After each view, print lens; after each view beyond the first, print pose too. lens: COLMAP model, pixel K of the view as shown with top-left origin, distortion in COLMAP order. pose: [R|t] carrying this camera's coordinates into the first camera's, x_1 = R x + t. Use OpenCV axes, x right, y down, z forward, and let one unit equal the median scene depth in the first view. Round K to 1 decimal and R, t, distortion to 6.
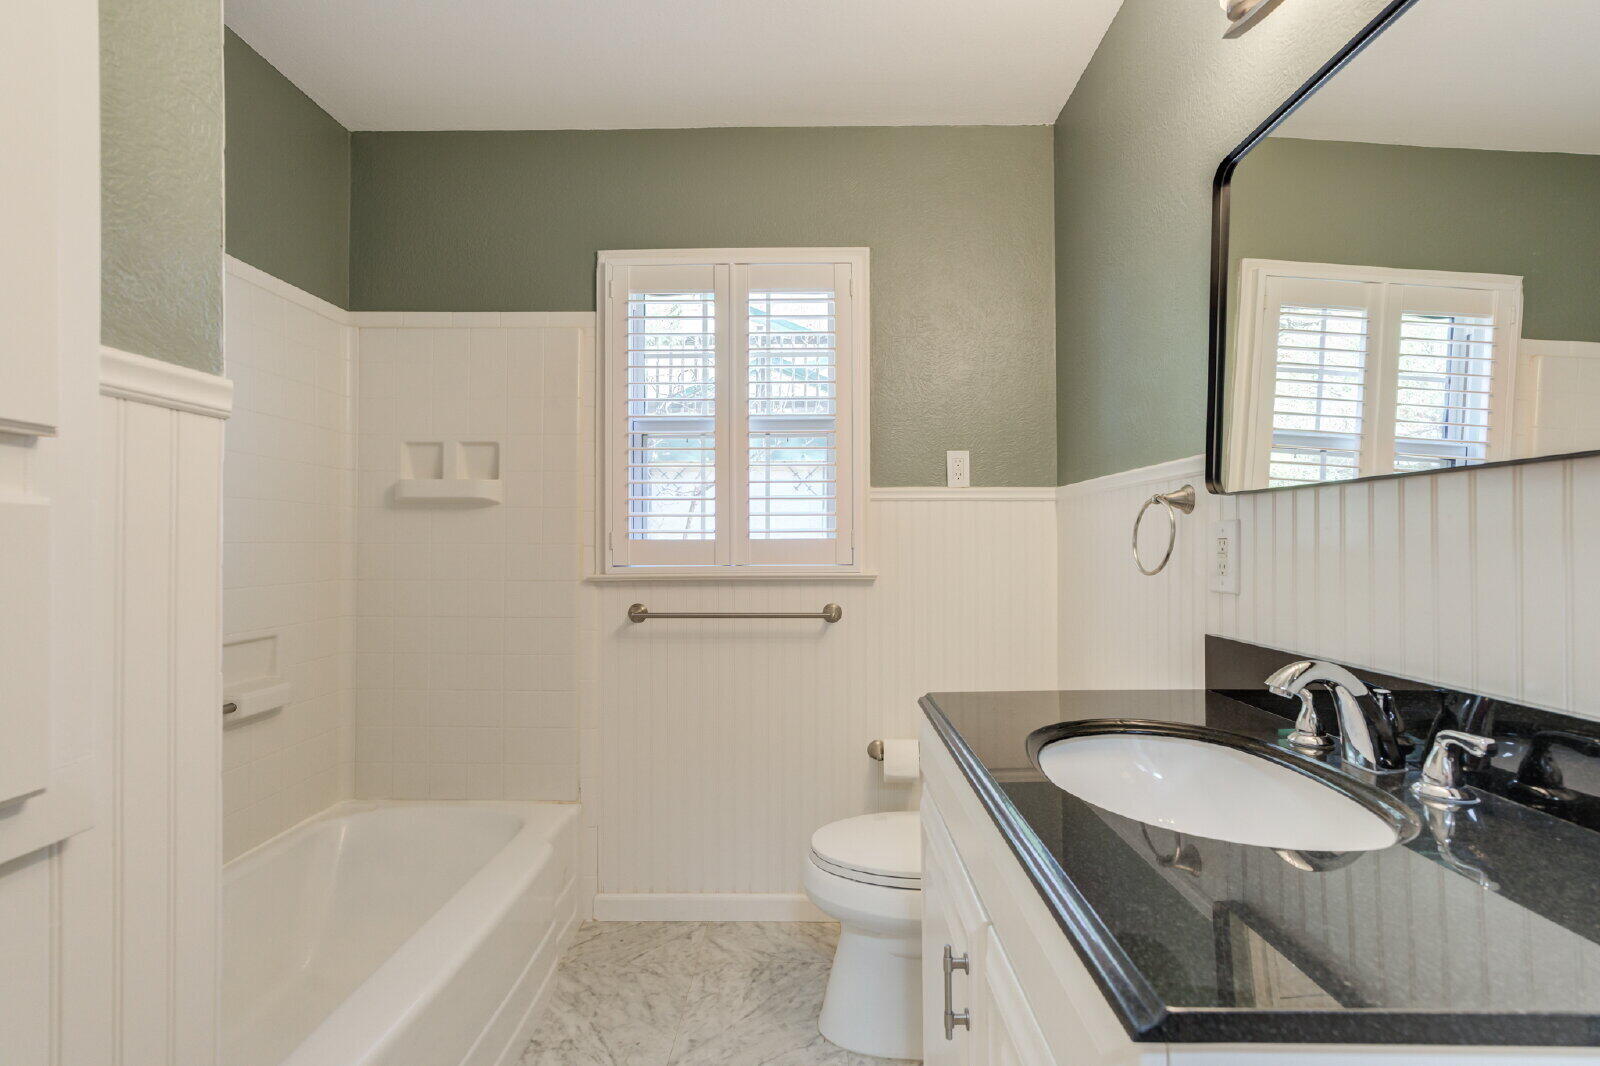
lens RADIAL K [[724.0, 0, 804.8], [0, 724.0, 539.4], [0, 0, 1]] dist [-0.023799, 0.019495]
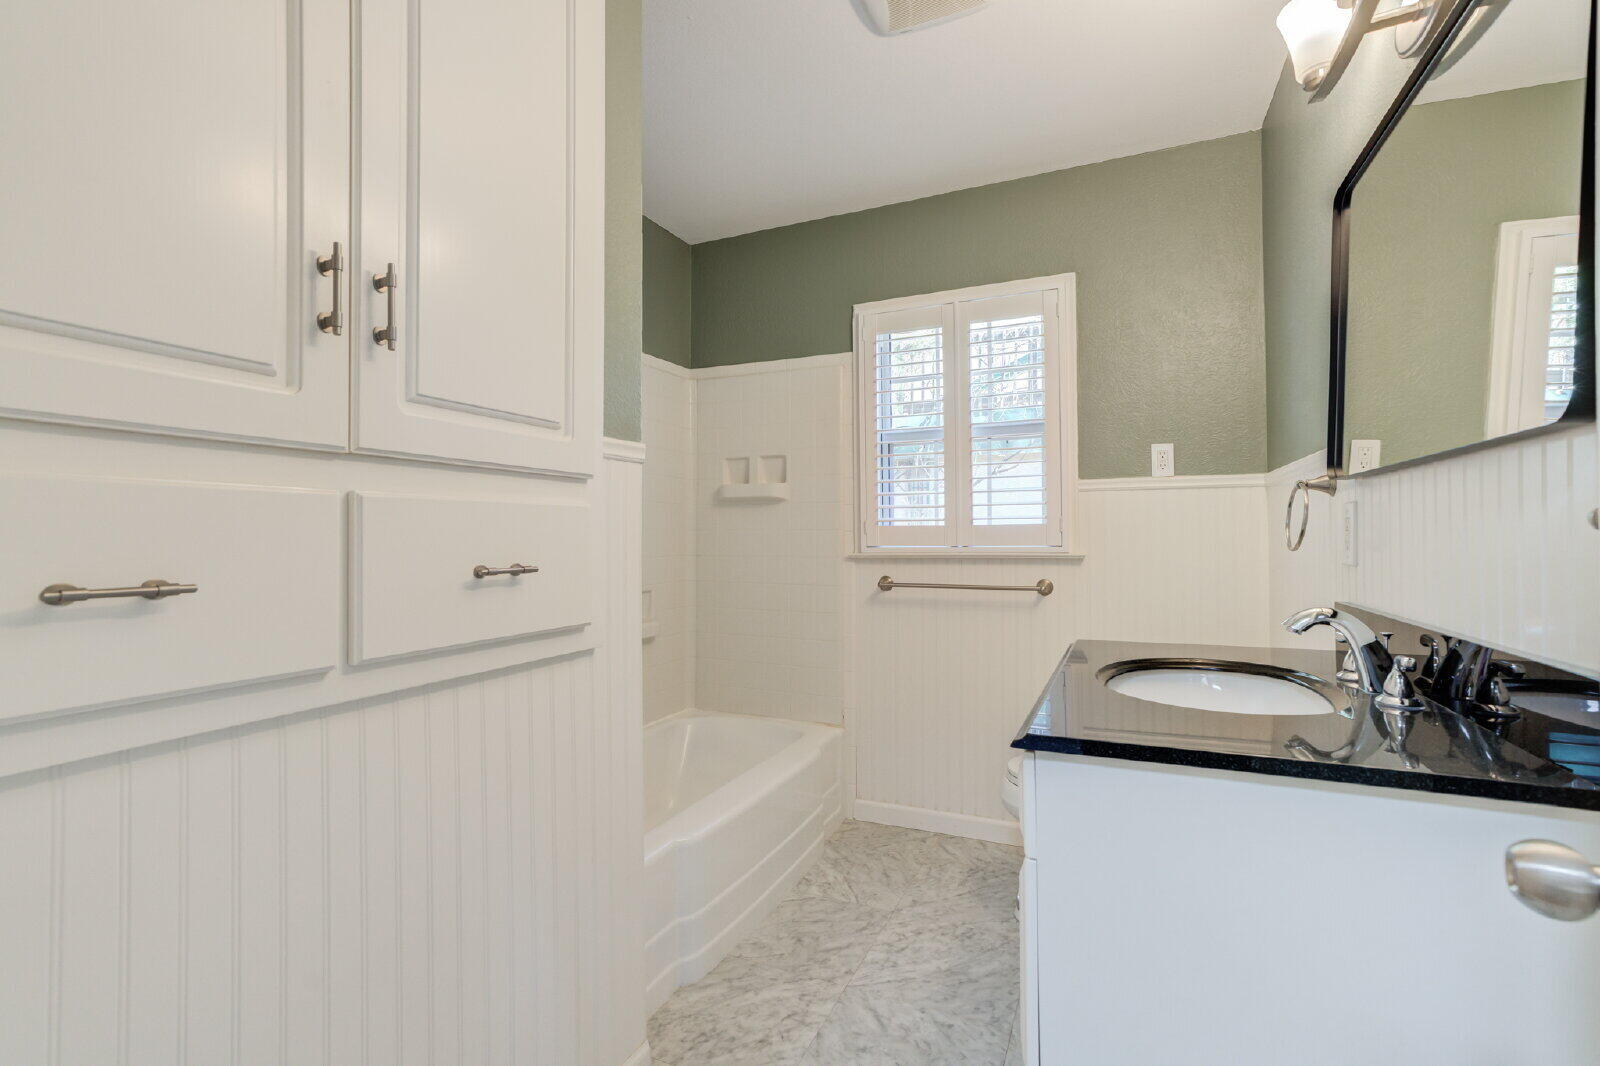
lens RADIAL K [[736.5, 0, 799.6], [0, 736.5, 537.3], [0, 0, 1]] dist [0.000366, 0.000179]
pose [[0.914997, -0.002141, -0.403455, 0.159556], [0.004794, 0.999973, 0.005565, 0.012218], [0.403432, -0.007026, 0.914983, -0.262137]]
